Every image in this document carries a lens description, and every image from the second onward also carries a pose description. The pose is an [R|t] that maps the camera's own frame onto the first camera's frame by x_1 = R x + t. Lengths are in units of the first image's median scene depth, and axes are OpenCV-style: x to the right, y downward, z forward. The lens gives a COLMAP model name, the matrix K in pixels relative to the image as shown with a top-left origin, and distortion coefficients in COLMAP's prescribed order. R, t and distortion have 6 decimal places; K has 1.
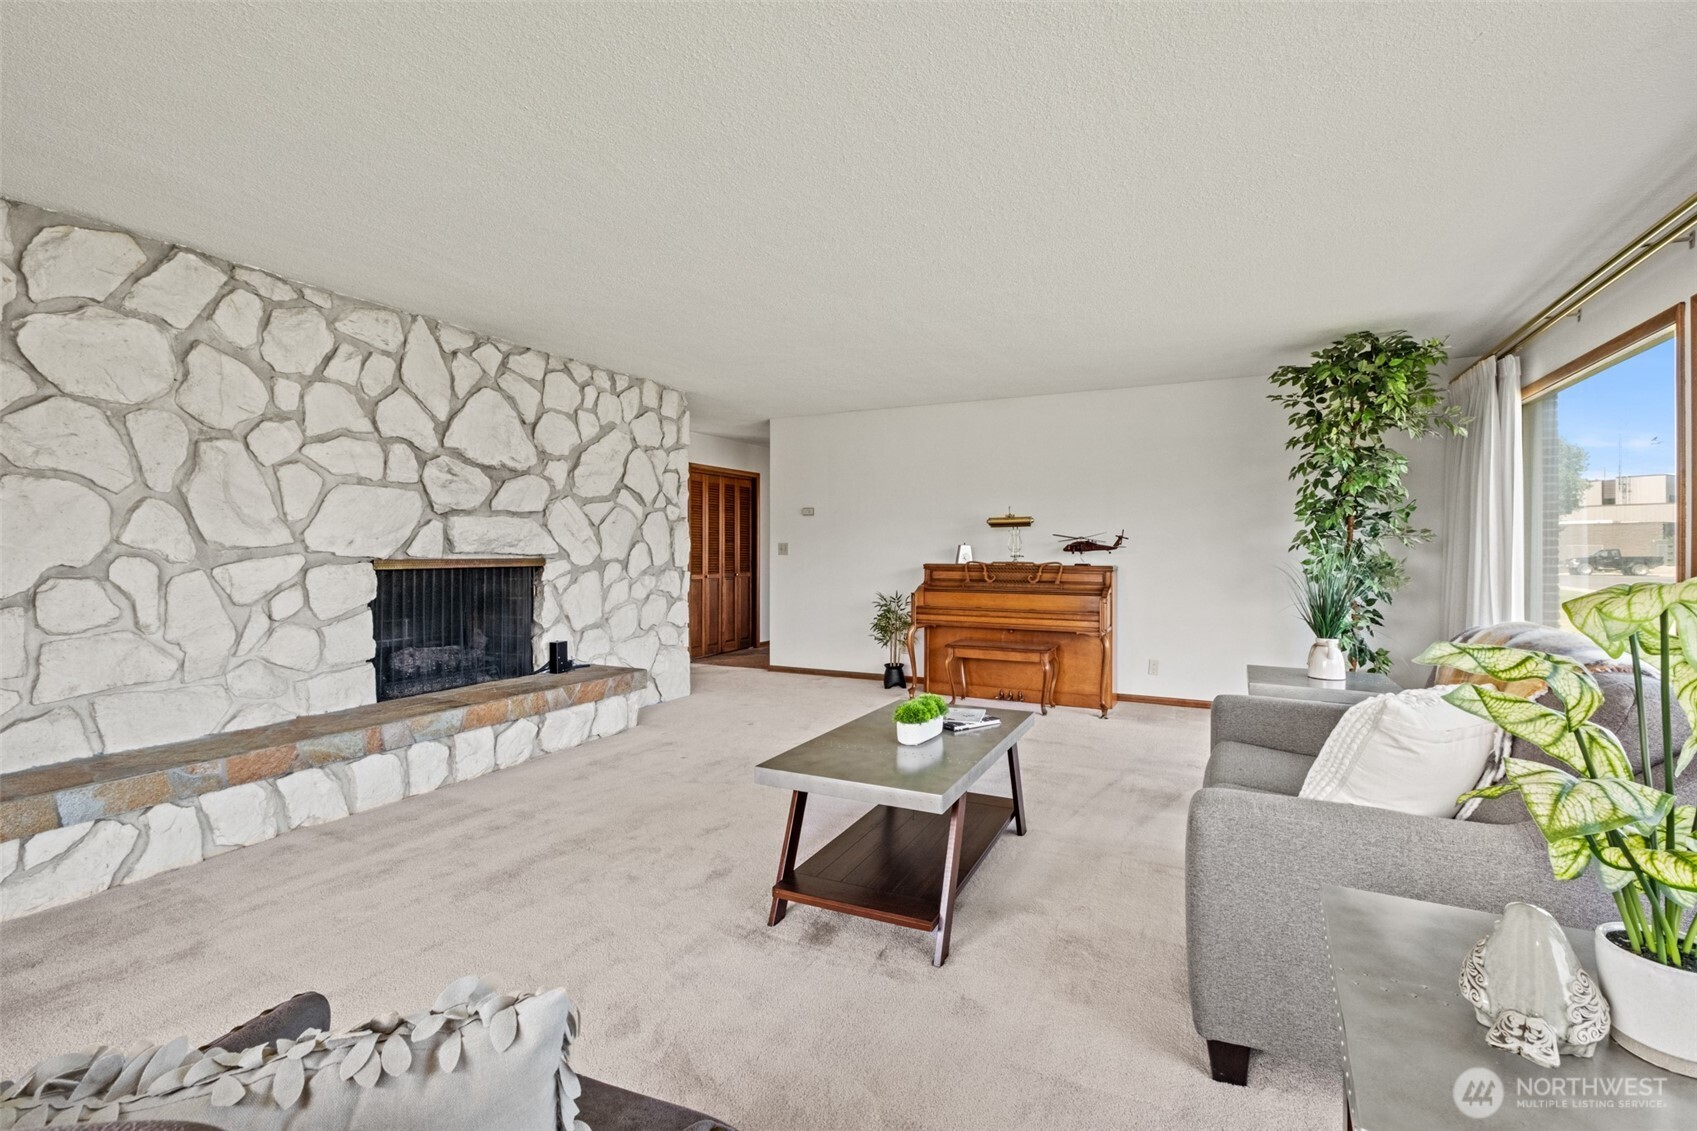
lens RADIAL K [[739.3, 0, 847.8], [0, 739.3, 549.7], [0, 0, 1]] dist [-0.007573, 0.000225]
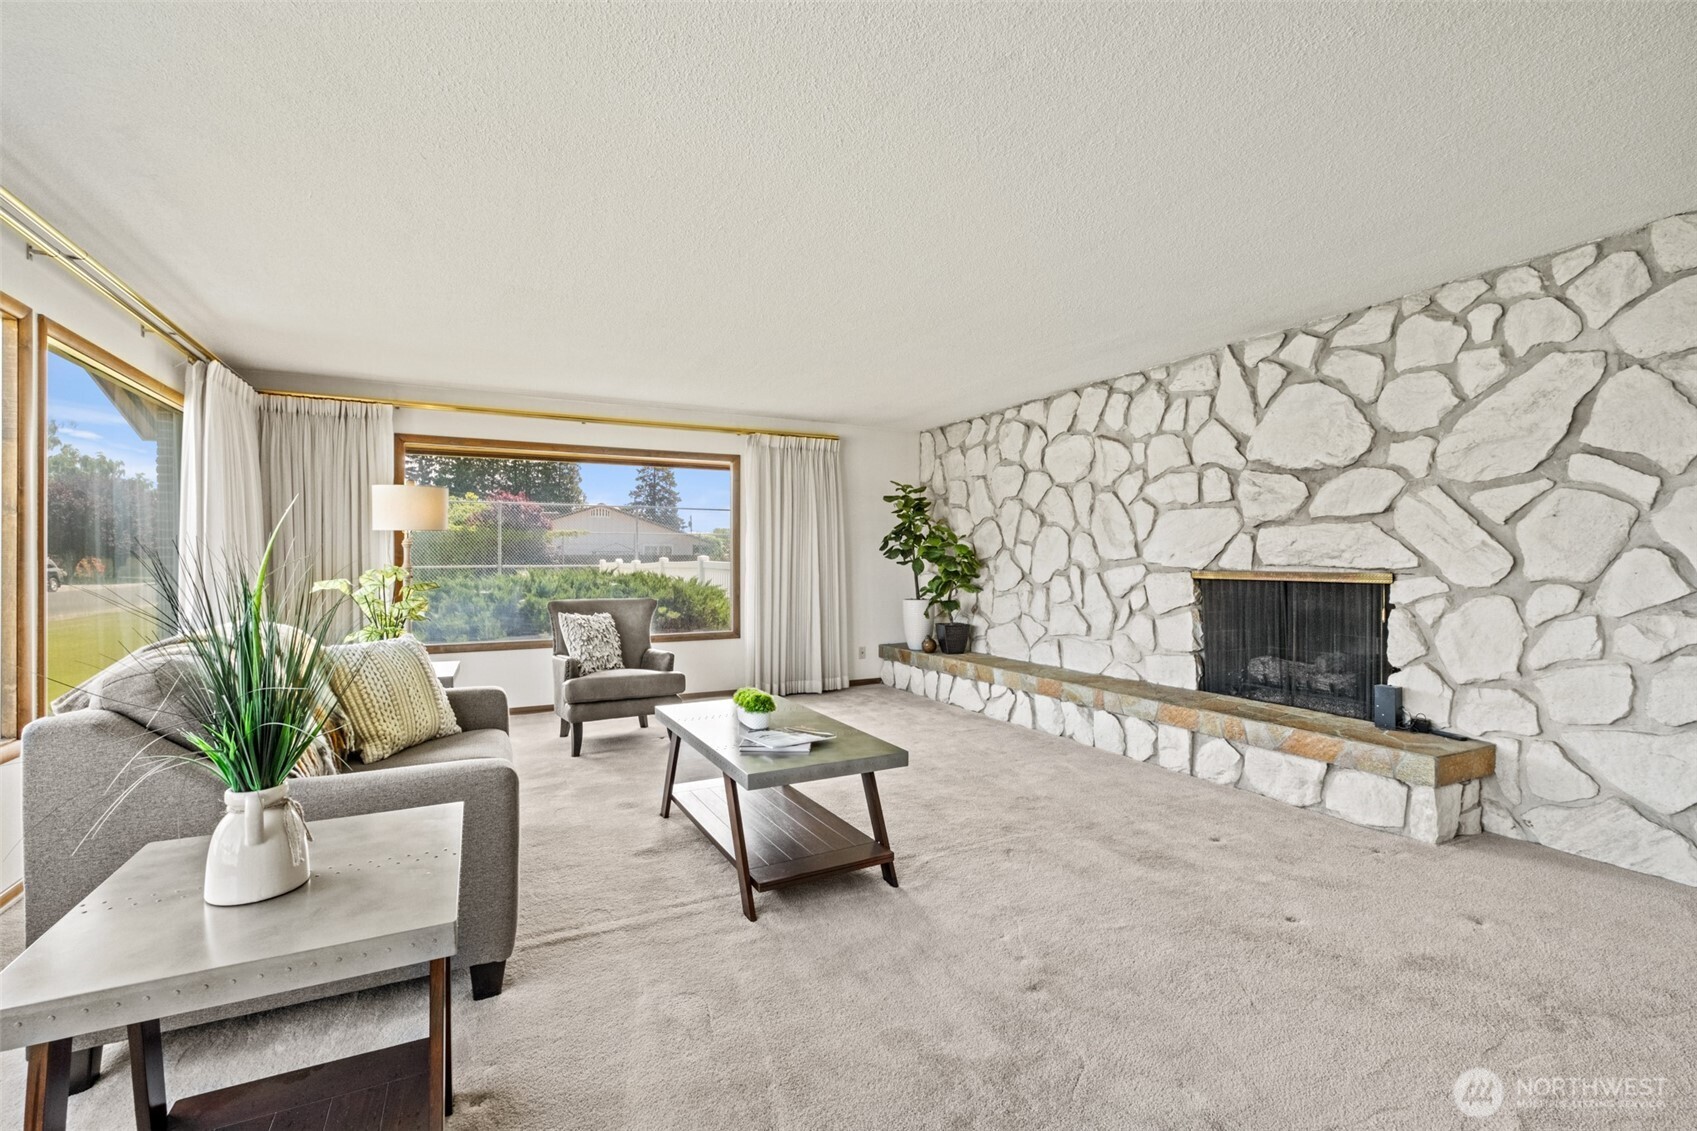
lens RADIAL K [[739.3, 0, 848.8], [0, 739.3, 566.2], [0, 0, 1]] dist [-0.007573, 0.000225]
pose [[-0.581889, 0.002593, -0.813264, 0.581136], [-0.004933, 0.999965, 0.006718, 0.001821], [0.813253, 0.007921, -0.581856, 1.096075]]
